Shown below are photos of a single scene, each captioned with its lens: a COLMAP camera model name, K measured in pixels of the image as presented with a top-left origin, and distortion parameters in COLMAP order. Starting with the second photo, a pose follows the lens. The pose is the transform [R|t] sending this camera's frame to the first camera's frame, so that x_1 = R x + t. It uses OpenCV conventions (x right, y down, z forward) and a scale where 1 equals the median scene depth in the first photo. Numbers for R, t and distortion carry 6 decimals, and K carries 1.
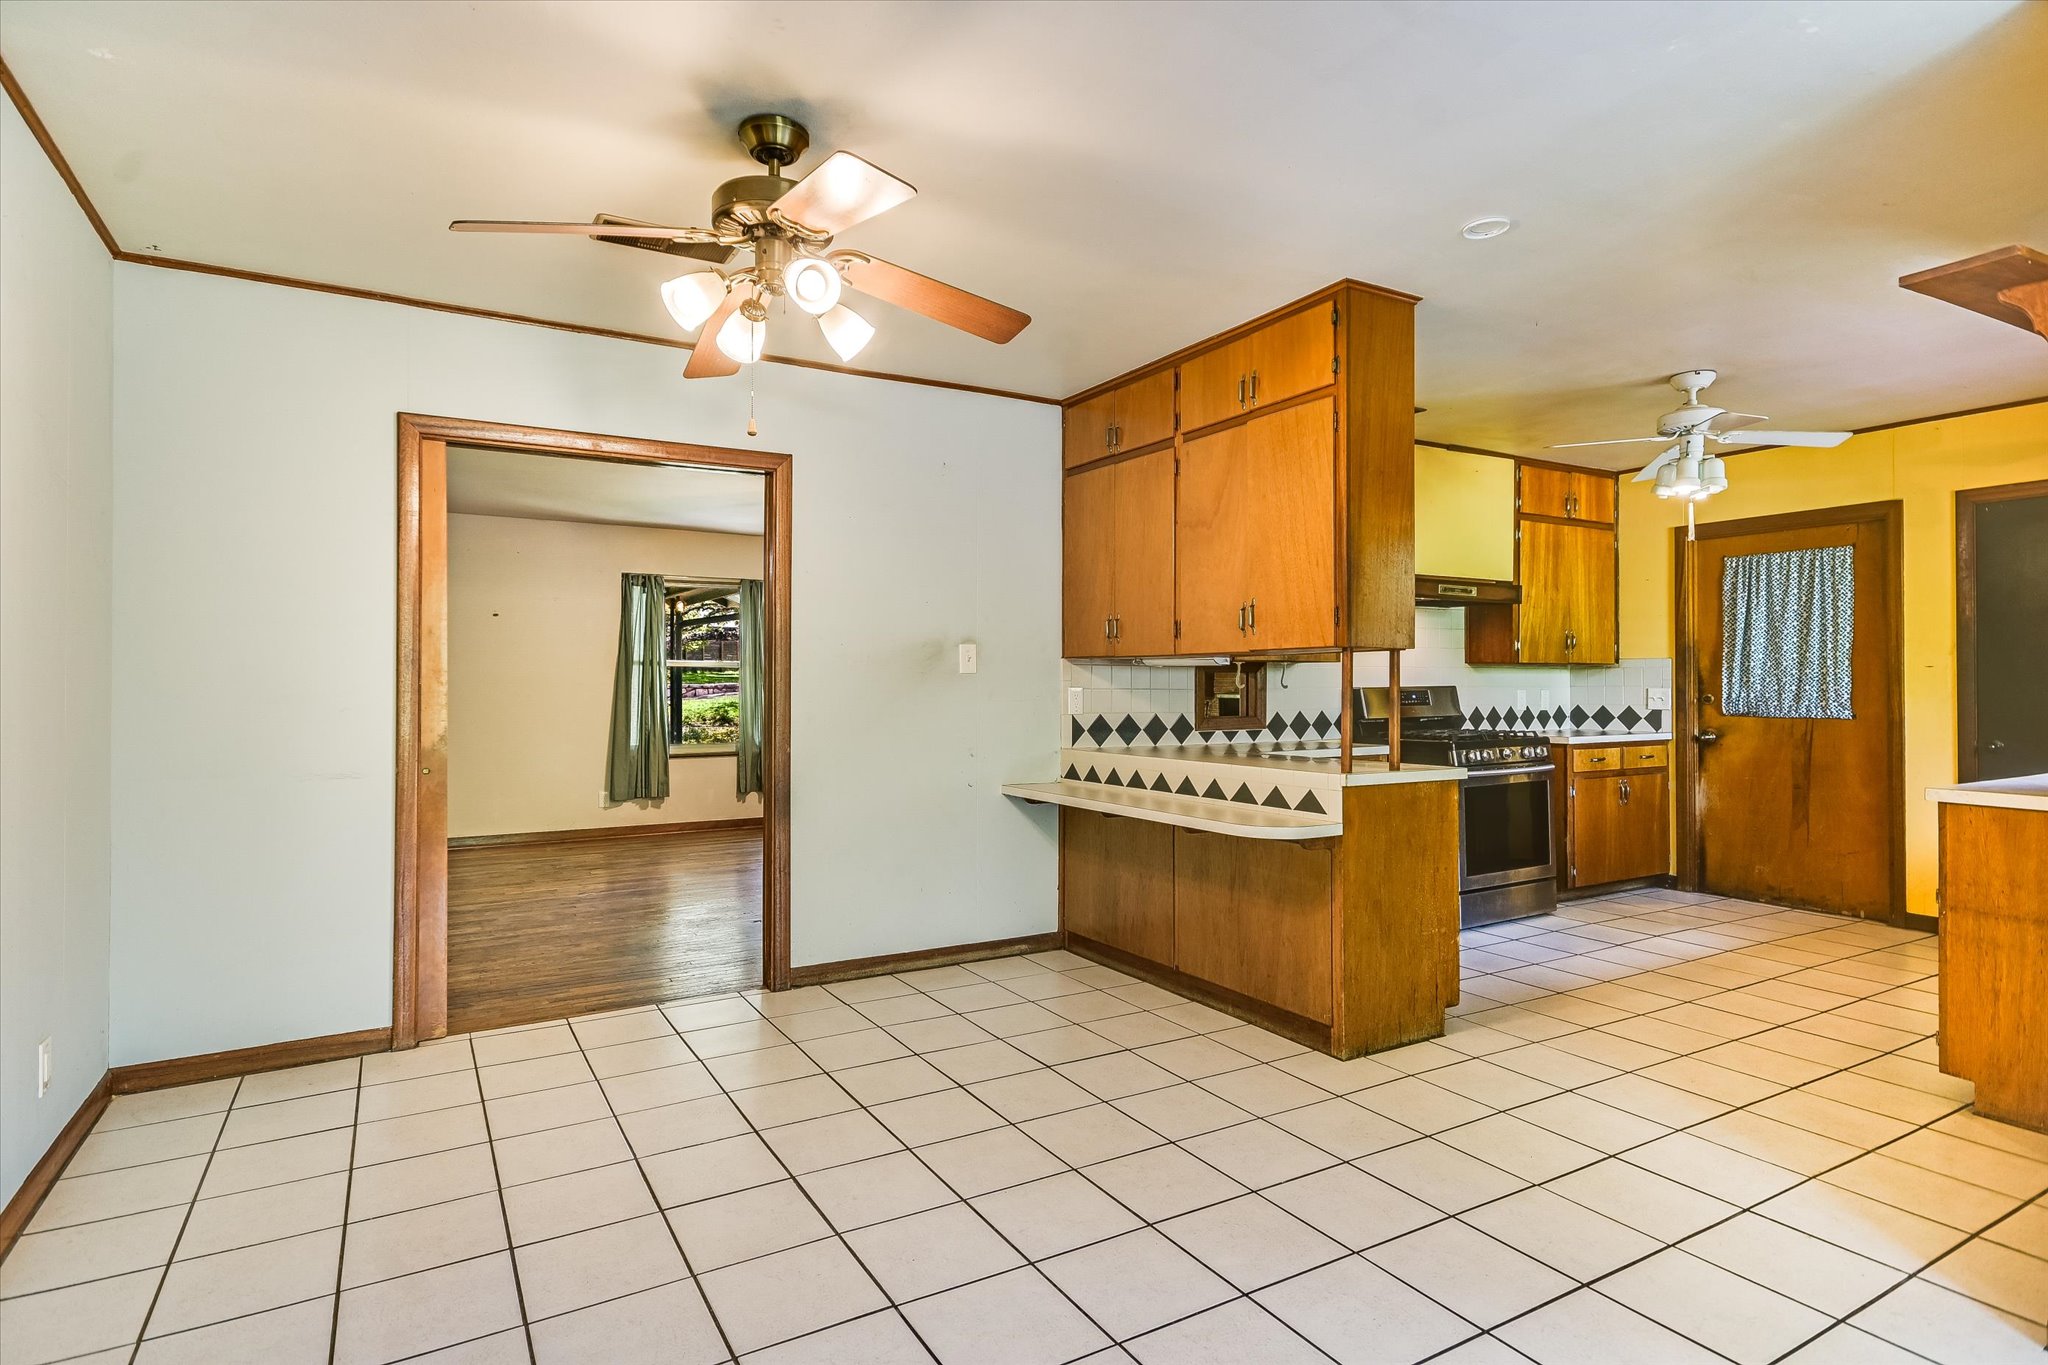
lens RADIAL K [[1027.2, 0, 1019.4], [0, 1027.2, 677.3], [0, 0, 1]] dist [-0.000335, 0.000092]
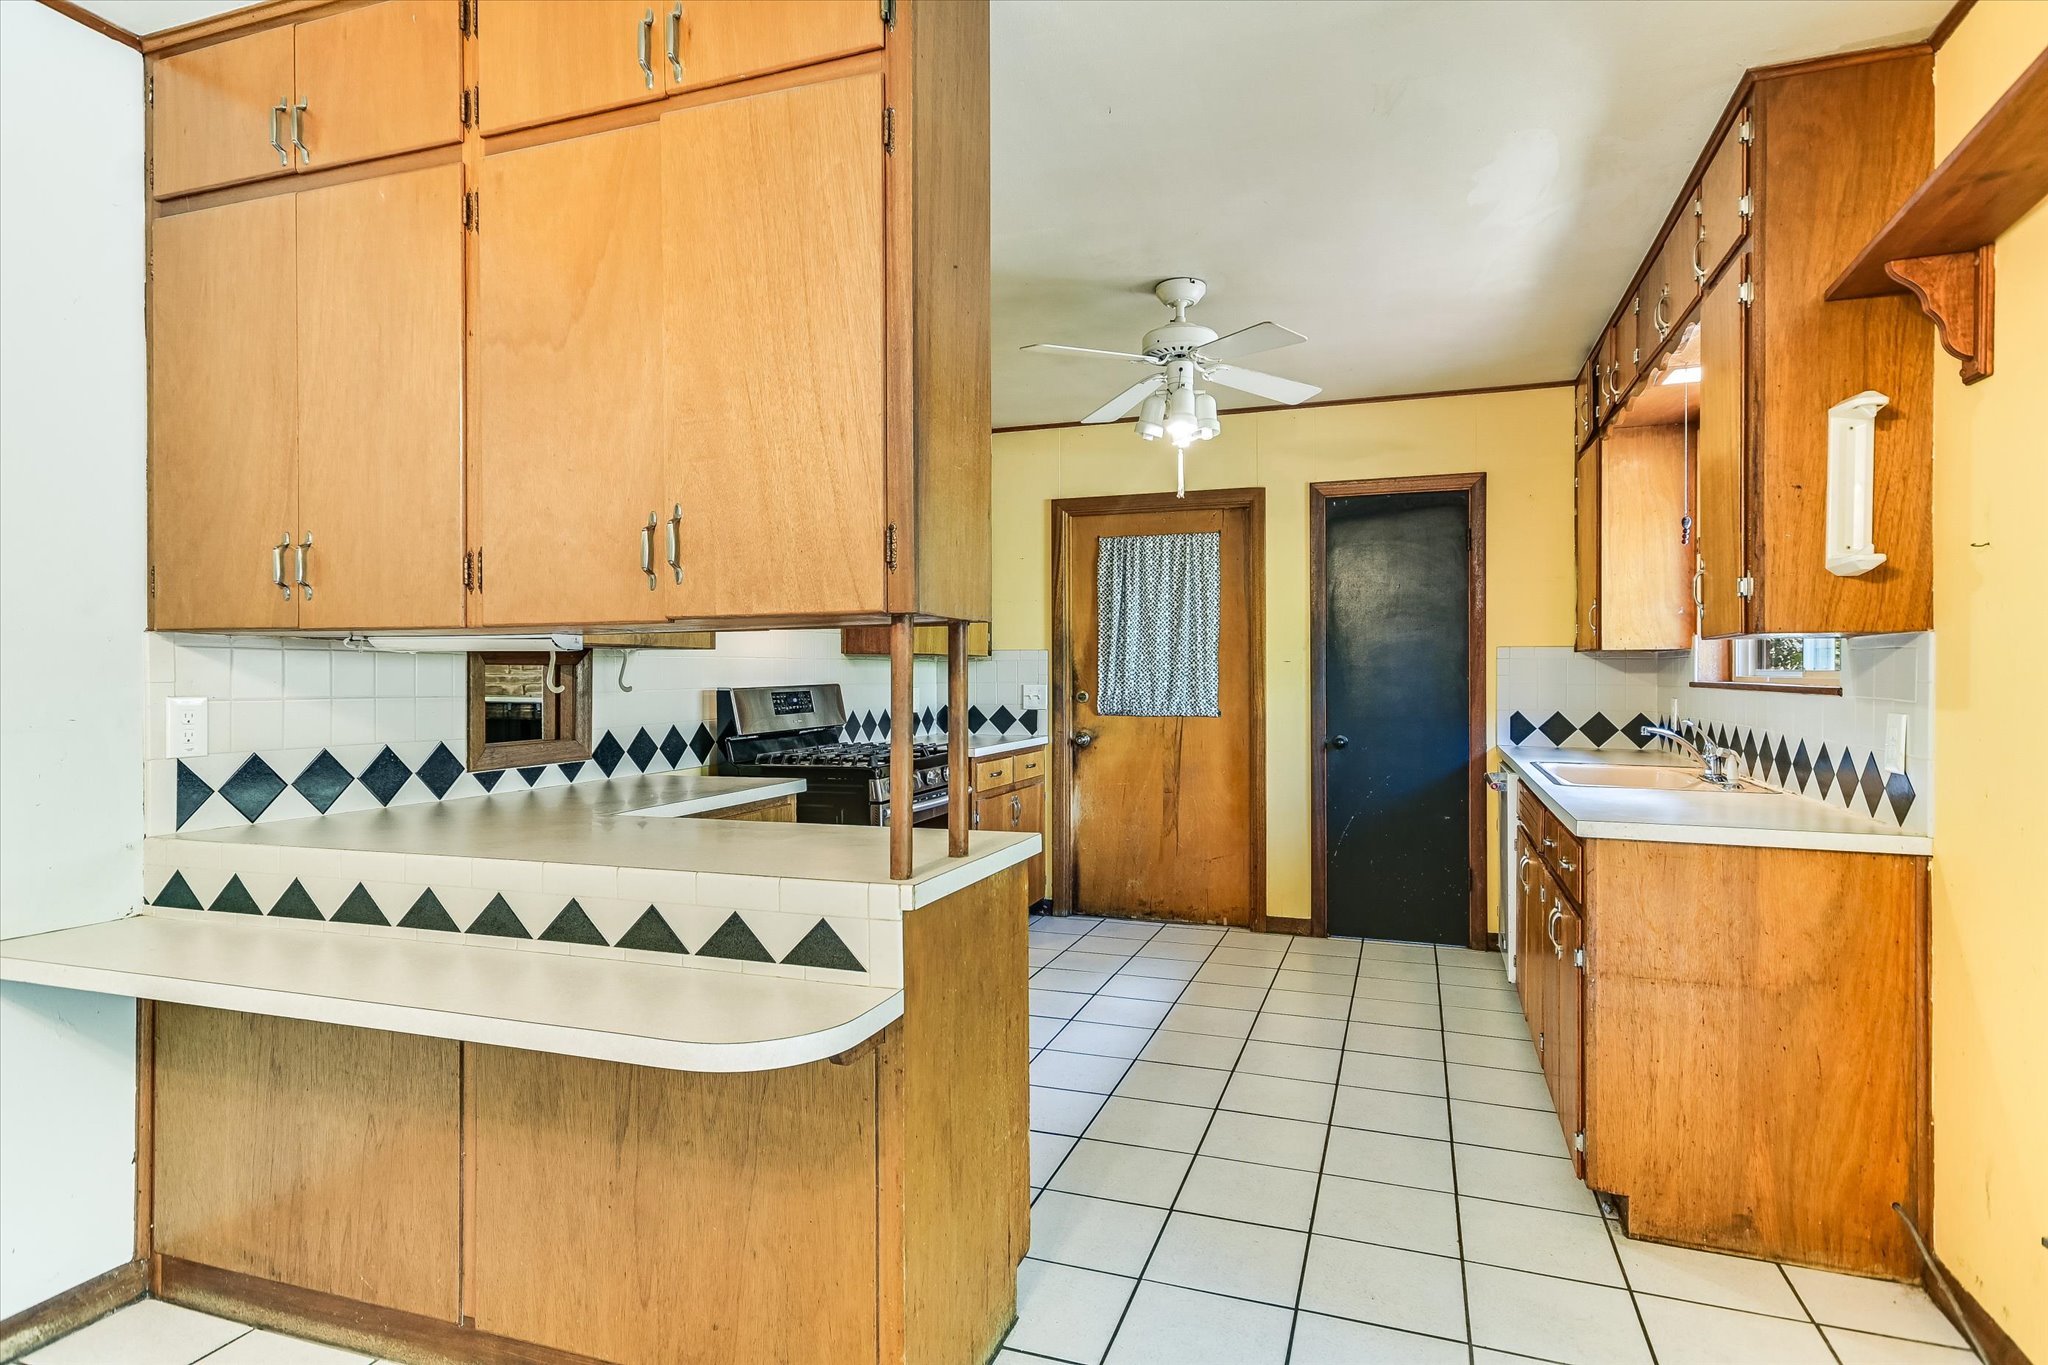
lens RADIAL K [[1108.1, 0, 1021.8], [0, 1108.1, 674.3], [0, 0, 1]] dist [0.018085, -0.002284]
pose [[0.766832, -0.001611, 0.641845, 0.021805], [-0.001361, 0.999991, 0.004136, -0.002534], [-0.641846, -0.004045, 0.766823, 0.410701]]
